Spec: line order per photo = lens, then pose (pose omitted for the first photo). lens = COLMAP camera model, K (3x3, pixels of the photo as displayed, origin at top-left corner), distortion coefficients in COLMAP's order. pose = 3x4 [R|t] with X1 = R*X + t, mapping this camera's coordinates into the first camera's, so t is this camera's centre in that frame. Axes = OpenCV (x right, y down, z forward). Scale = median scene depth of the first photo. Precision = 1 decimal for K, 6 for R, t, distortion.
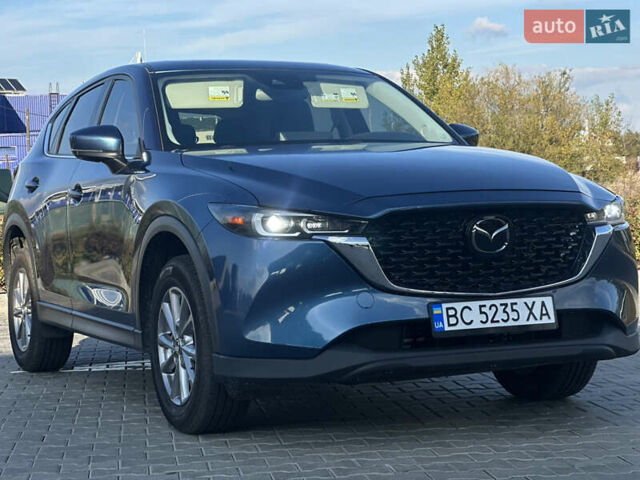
lens RADIAL K [[1411.7, 0, 320.8], [0, 1411.7, 240.5], [0, 0, 1]] dist [0.181909, 0.000000]
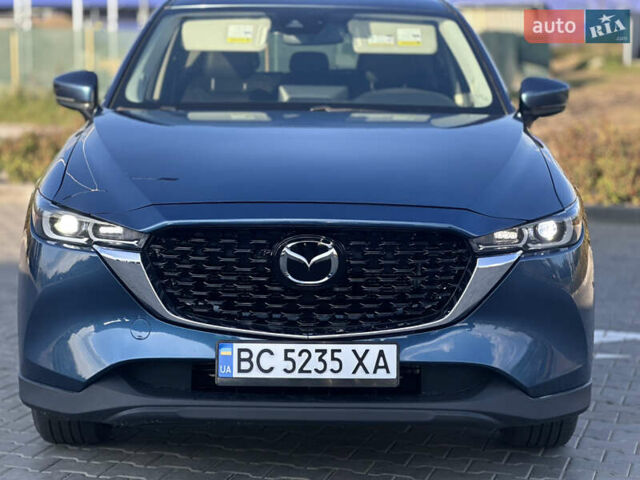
lens RADIAL K [[1411.7, 0, 314.2], [0, 1411.7, 238.1], [0, 0, 1]] dist [0.181909, 0.000000]
pose [[0.910794, 0.091161, -0.402672, 0.428834], [-0.050463, 0.992586, 0.110570, -0.101496], [0.409766, -0.080387, 0.908642, 0.287221]]
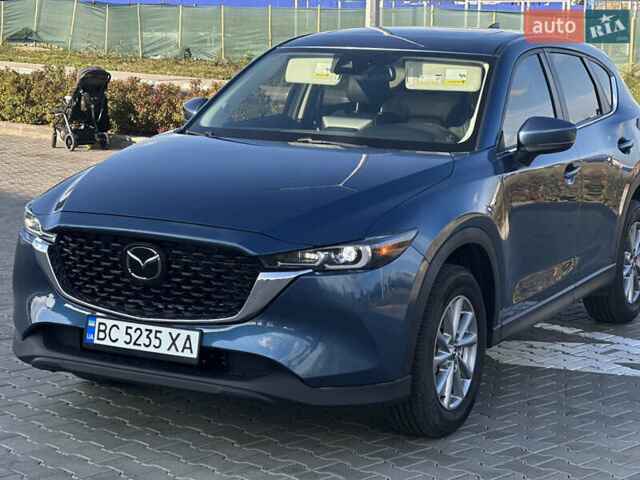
lens RADIAL K [[1411.7, 0, 316.8], [0, 1411.7, 224.6], [0, 0, 1]] dist [0.181909, 0.000000]
pose [[0.605965, 0.157572, -0.779729, 0.987893], [-0.064316, 0.986681, 0.149411, -0.191847], [0.792887, -0.040388, 0.608028, 0.460954]]
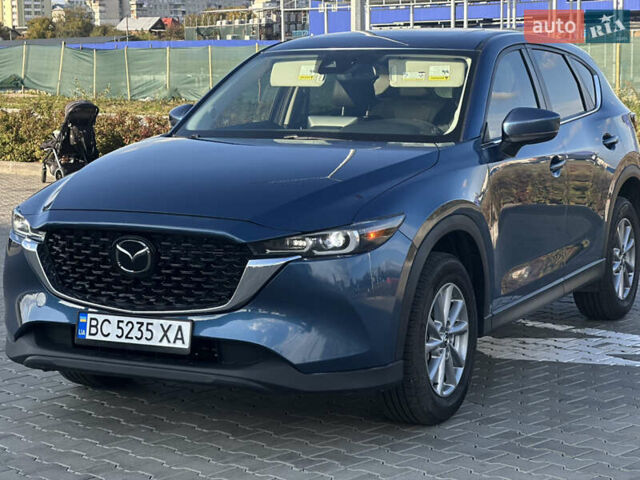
lens RADIAL K [[1411.7, 0, 318.1], [0, 1411.7, 238.2], [0, 0, 1]] dist [0.181909, 0.000000]
pose [[0.614659, 0.122386, -0.779241, 1.000247], [-0.033473, 0.991047, 0.129249, -0.153678], [0.788082, -0.053360, 0.613253, 0.459188]]
